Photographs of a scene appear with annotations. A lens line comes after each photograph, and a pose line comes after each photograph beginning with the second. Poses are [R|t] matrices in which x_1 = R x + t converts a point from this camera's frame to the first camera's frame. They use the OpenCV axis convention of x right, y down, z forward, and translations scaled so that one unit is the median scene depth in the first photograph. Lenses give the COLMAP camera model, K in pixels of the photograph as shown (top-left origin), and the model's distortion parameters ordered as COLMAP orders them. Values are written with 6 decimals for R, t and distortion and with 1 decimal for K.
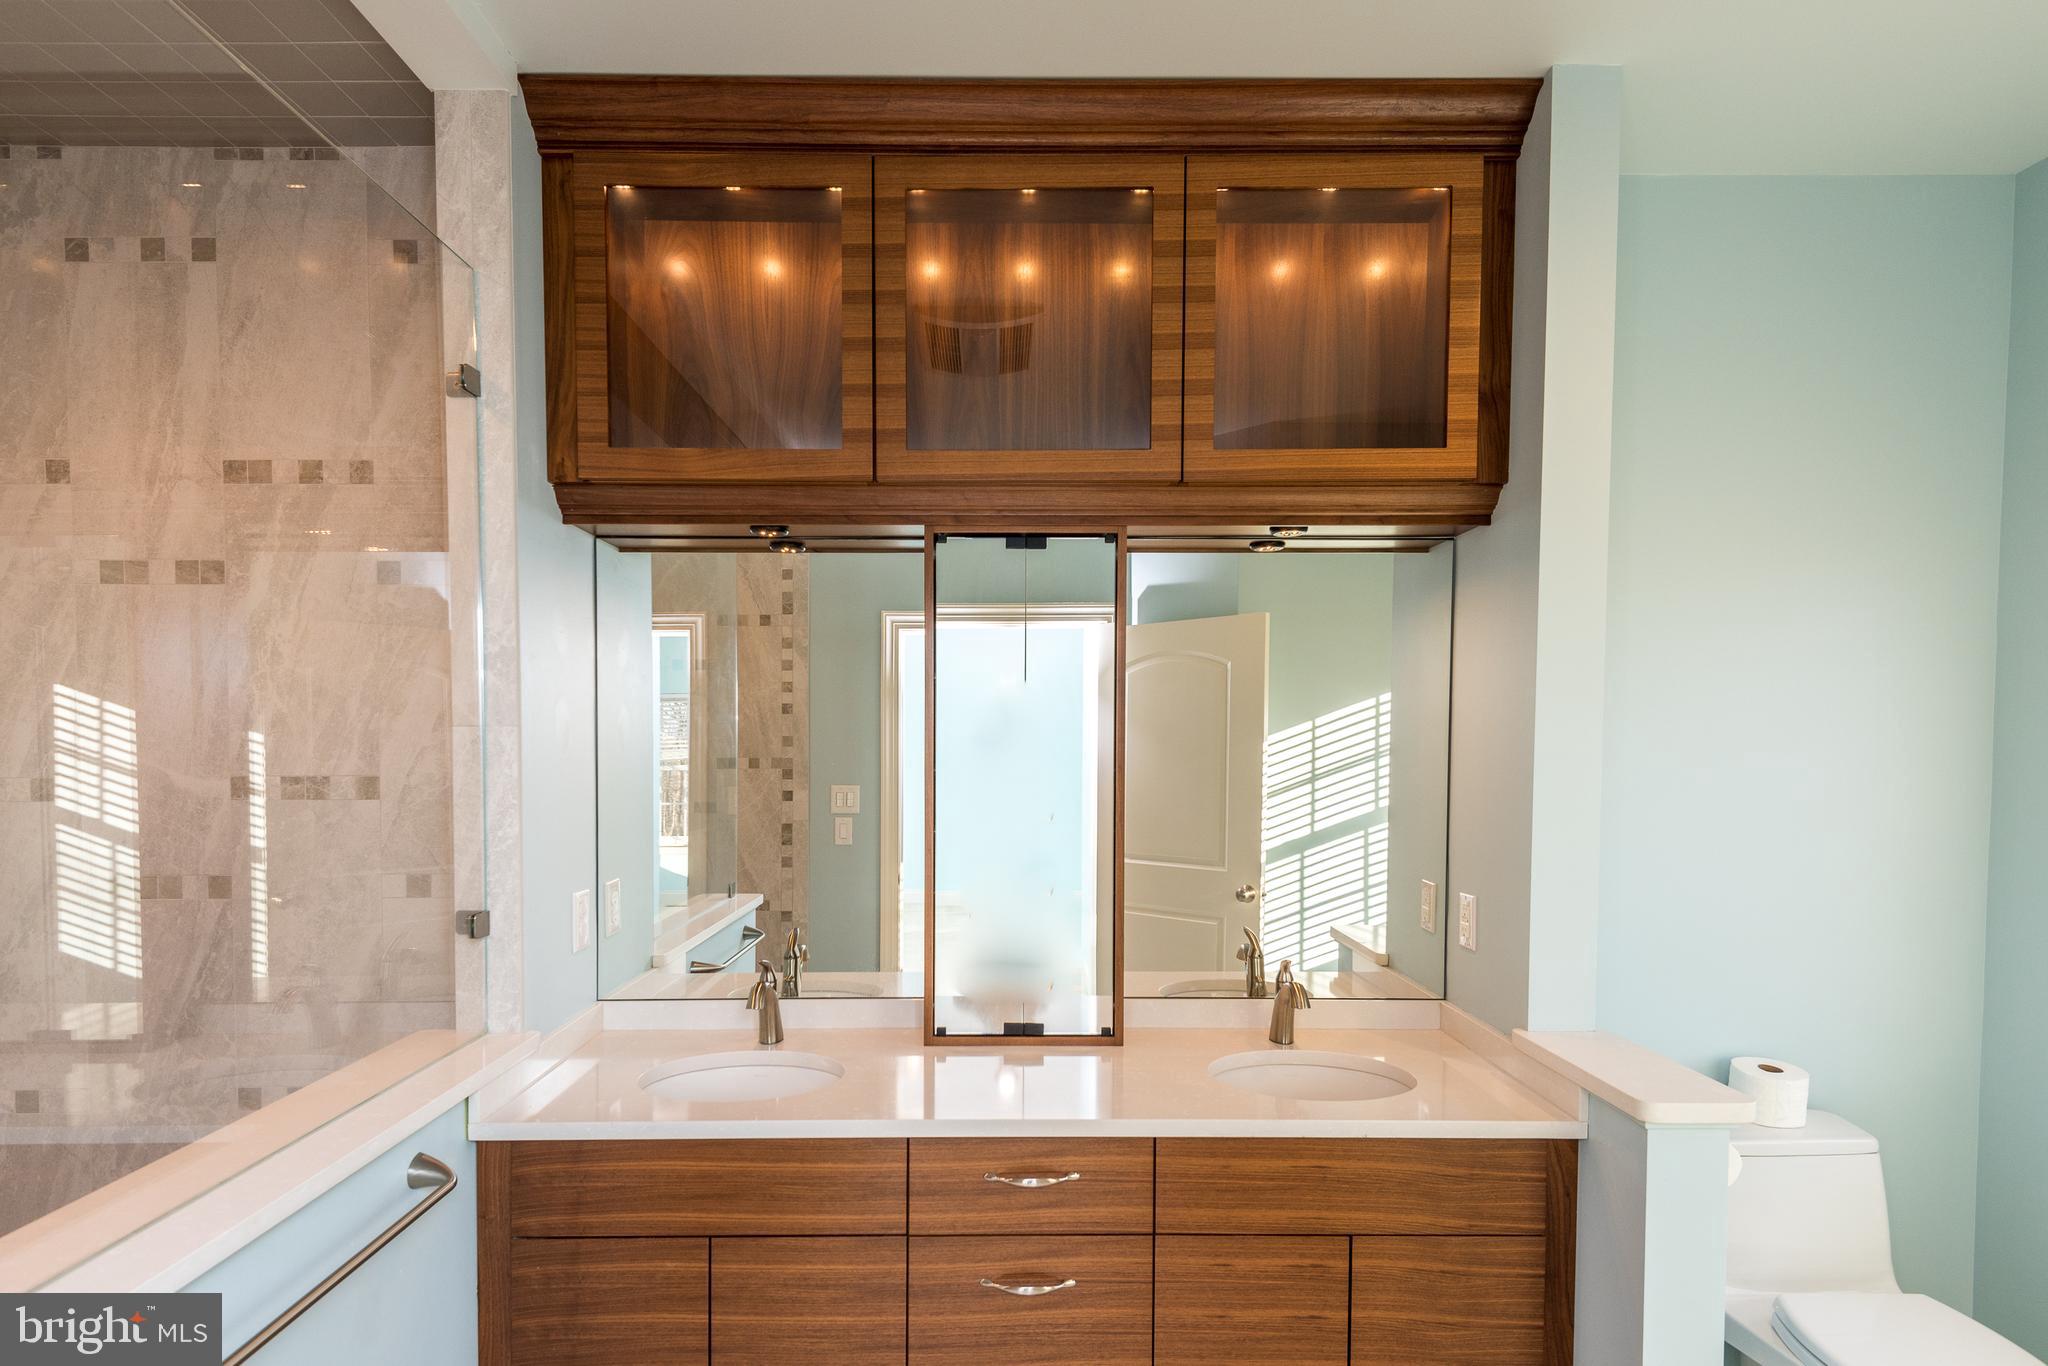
lens RADIAL K [[1030.6, 0, 1019.8], [0, 1030.6, 742.5], [0, 0, 1]] dist [0.016190, -0.000727]
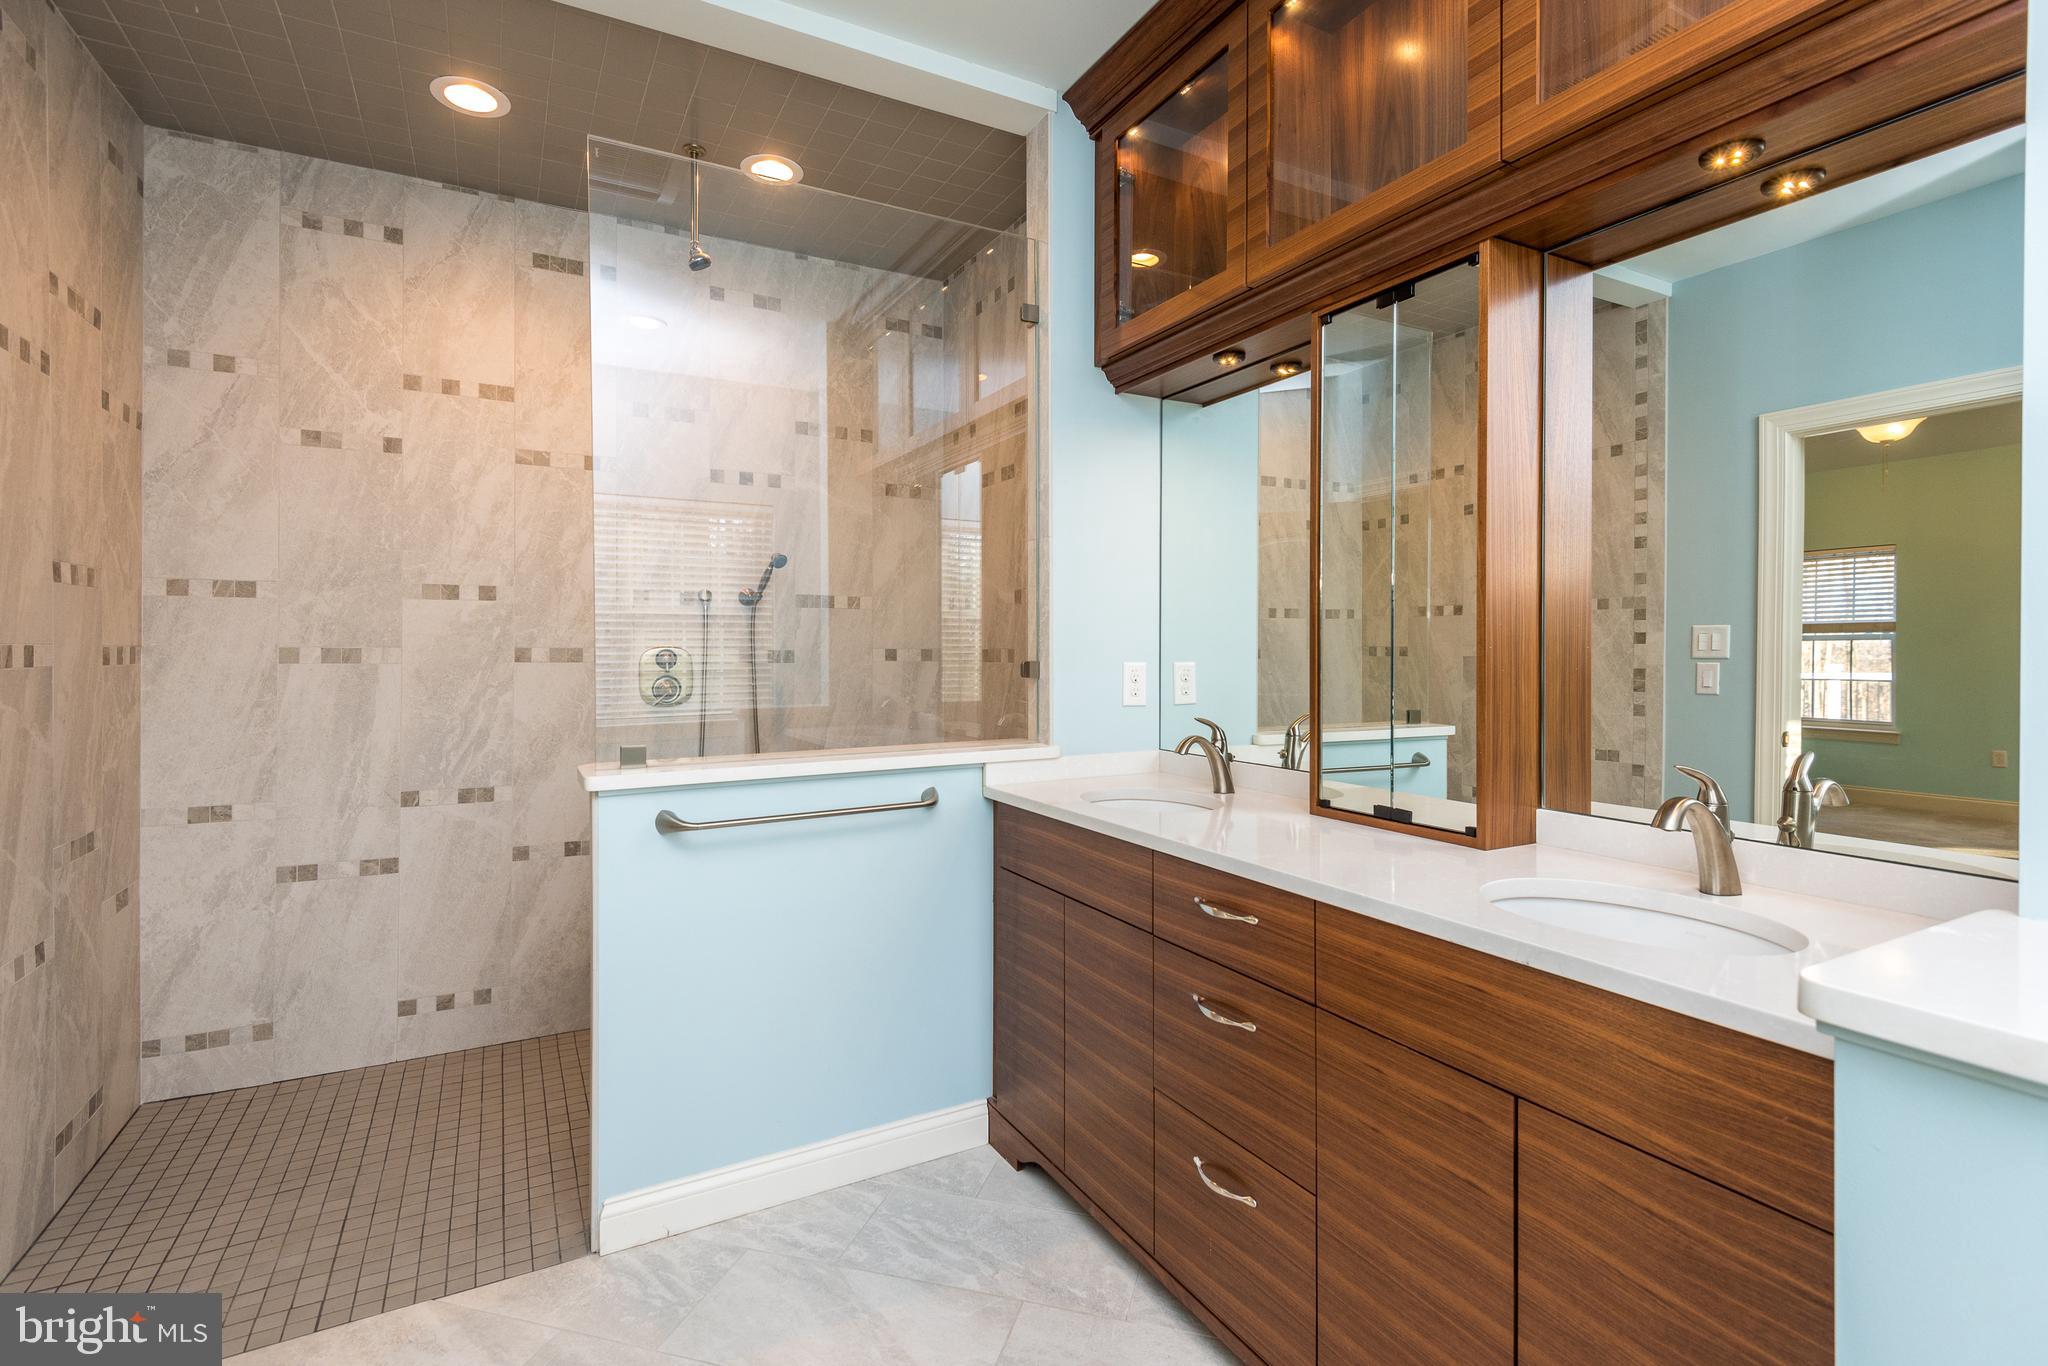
lens RADIAL K [[966.6, 0, 1049.7], [0, 966.6, 614.8], [0, 0, 1]] dist [0.044469, -0.021144]
pose [[0.479587, -0.034864, -0.876802, 0.637445], [0.010505, 0.999367, -0.033991, 0.125524], [0.877432, 0.007091, 0.479650, 0.303049]]
